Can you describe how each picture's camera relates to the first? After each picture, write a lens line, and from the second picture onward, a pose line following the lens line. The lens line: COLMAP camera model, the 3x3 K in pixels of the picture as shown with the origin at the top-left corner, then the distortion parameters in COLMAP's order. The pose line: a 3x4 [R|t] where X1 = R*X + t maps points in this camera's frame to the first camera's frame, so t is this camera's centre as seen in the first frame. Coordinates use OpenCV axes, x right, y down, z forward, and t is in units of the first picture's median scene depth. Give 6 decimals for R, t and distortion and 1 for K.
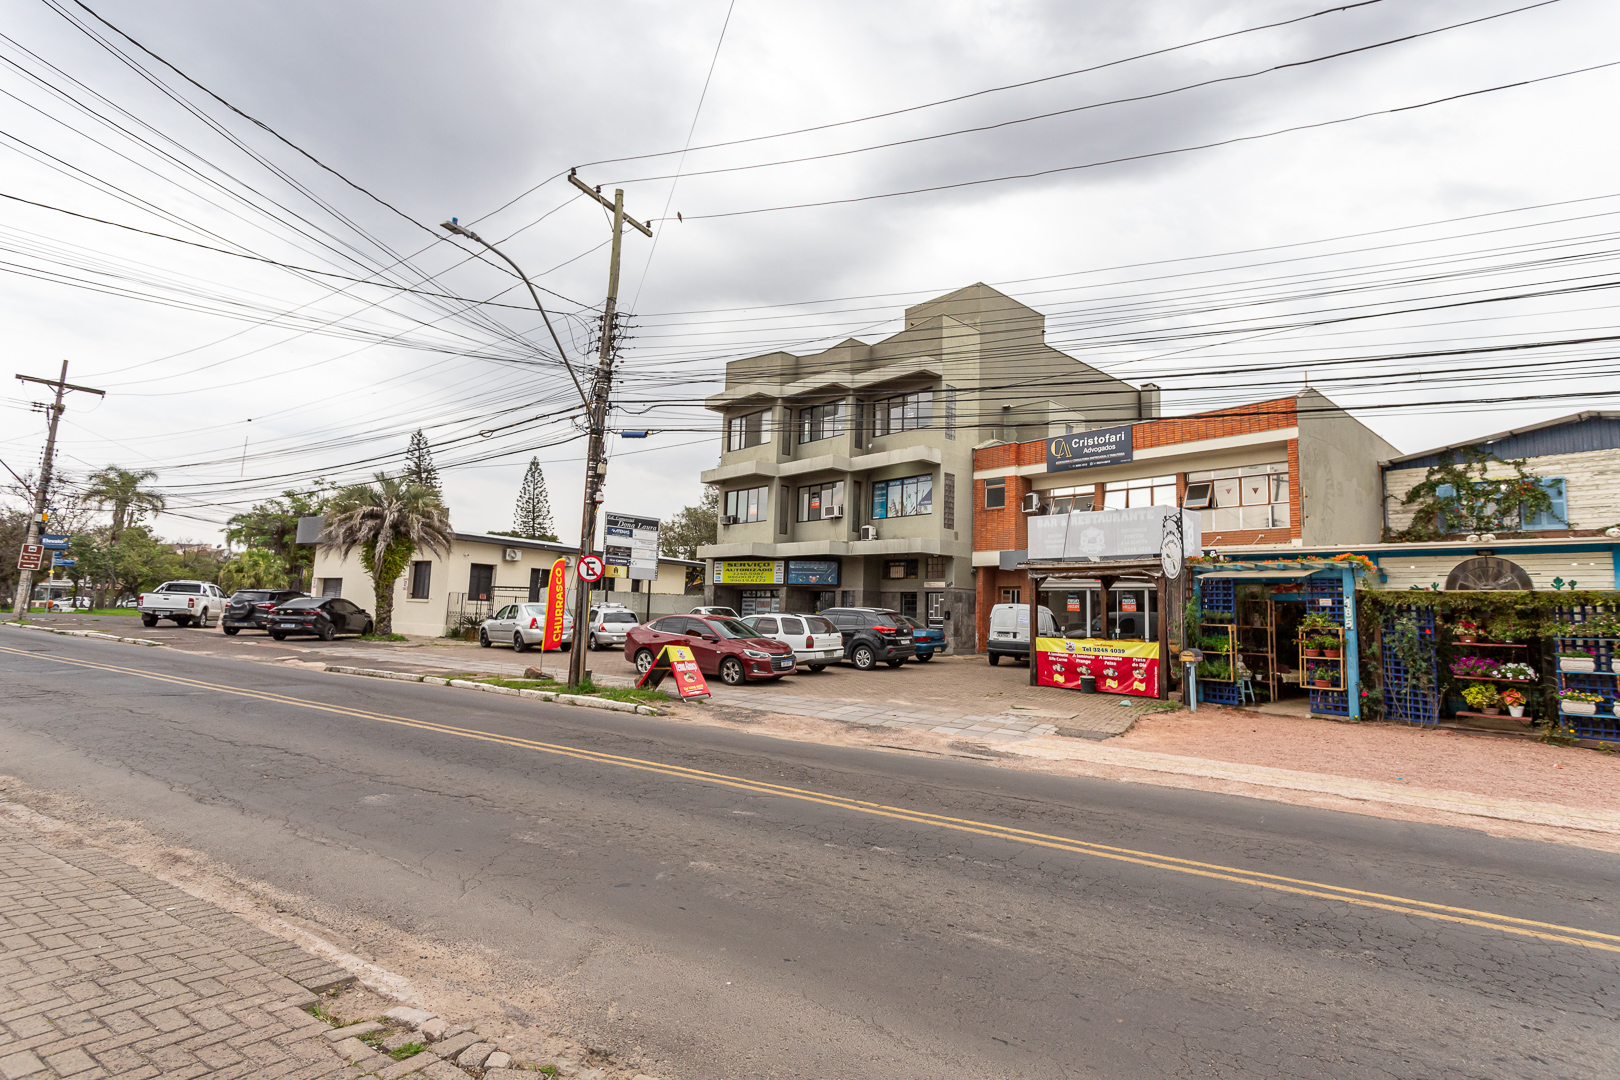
lens RADIAL K [[767.3, 0, 811.9], [0, 767.3, 534.9], [0, 0, 1]] dist [-0.001847, 0.001689]
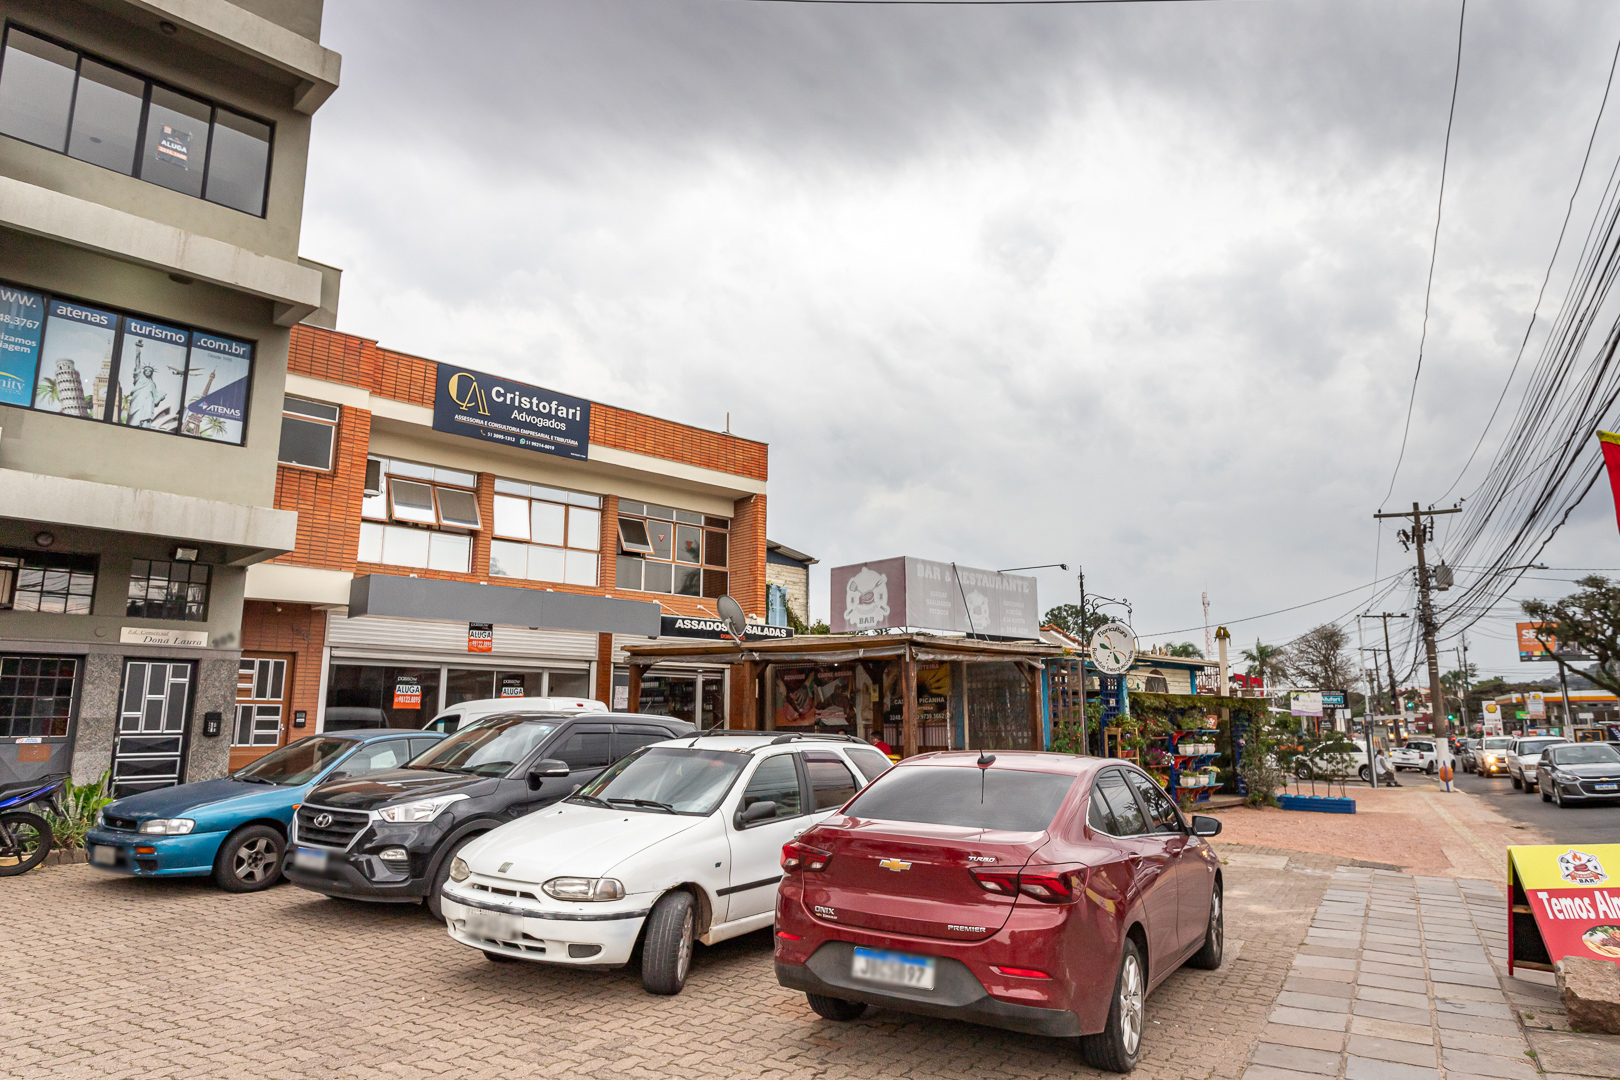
lens RADIAL K [[1021.7, 0, 812.1], [0, 1021.7, 536.2], [0, 0, 1]] dist [-0.000901, 0.000966]
pose [[-0.052152, 0.154261, 0.986653, -0.336605], [-0.101496, 0.982062, -0.158909, 0.065338], [-0.993468, -0.108428, -0.035560, 0.747360]]
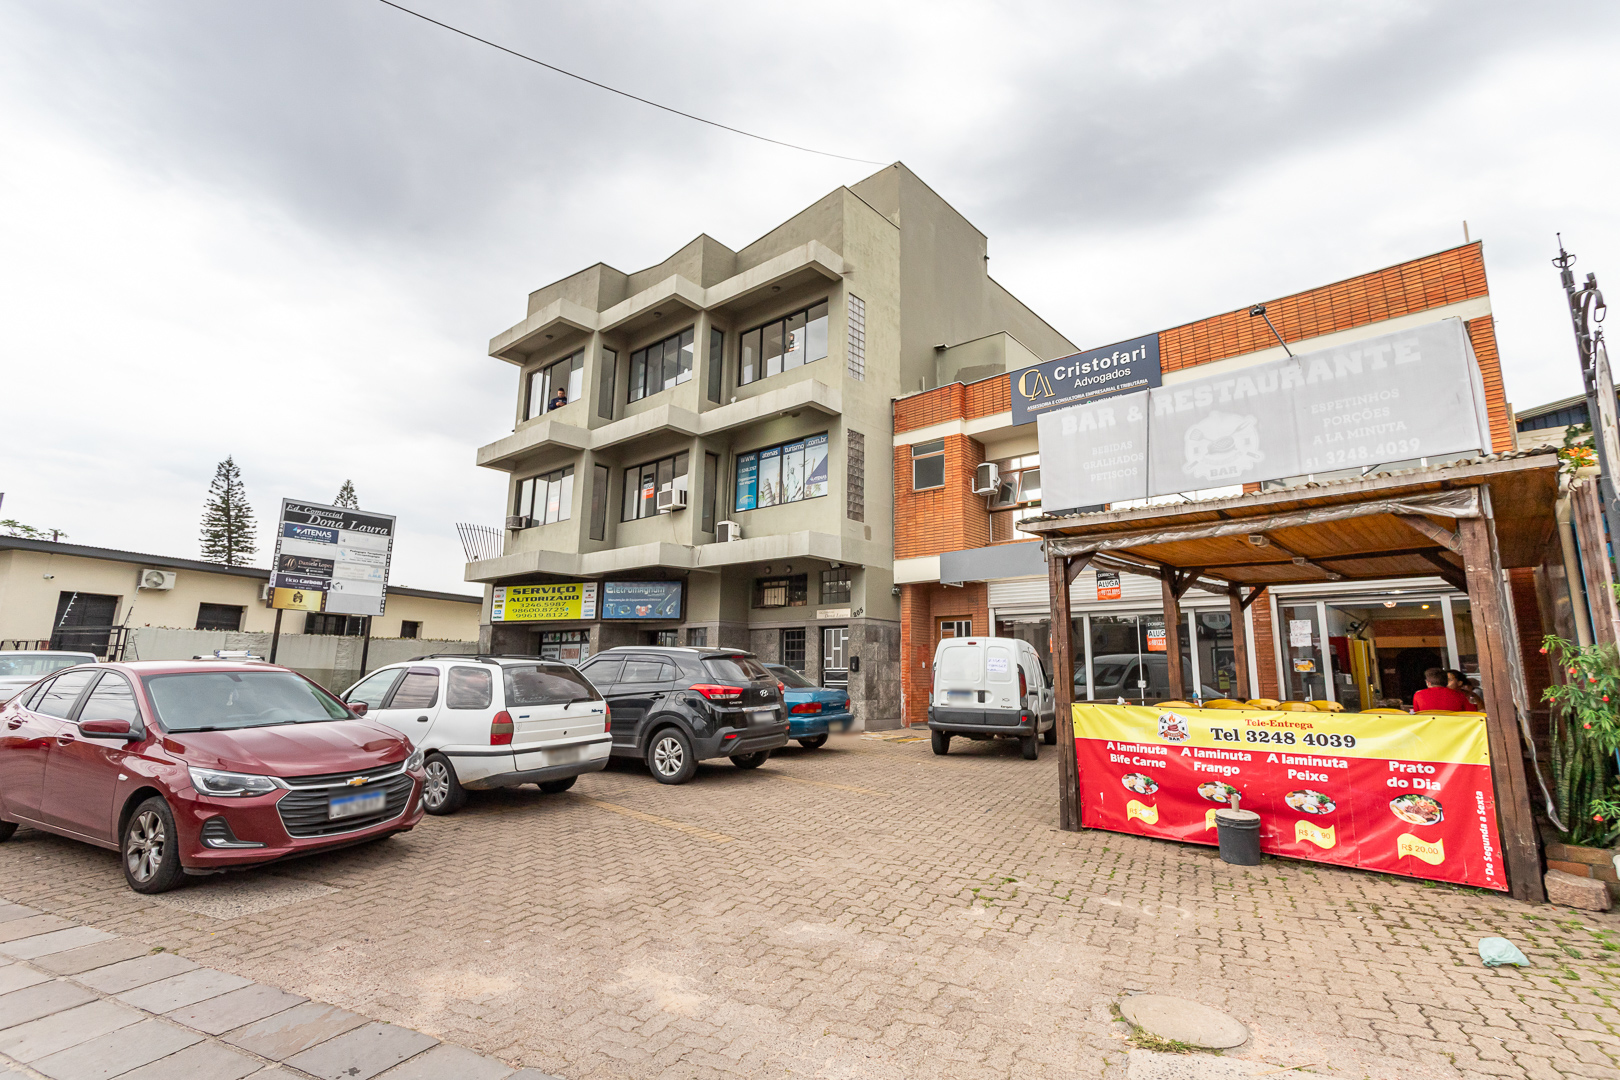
lens RADIAL K [[767.3, 0, 815.3], [0, 767.3, 536.2], [0, 0, 1]] dist [-0.001847, 0.001689]
pose [[0.992668, 0.003278, 0.120832, 0.073757], [0.005720, 0.997238, -0.074048, 0.049826], [-0.120741, 0.074197, 0.989907, 0.405300]]
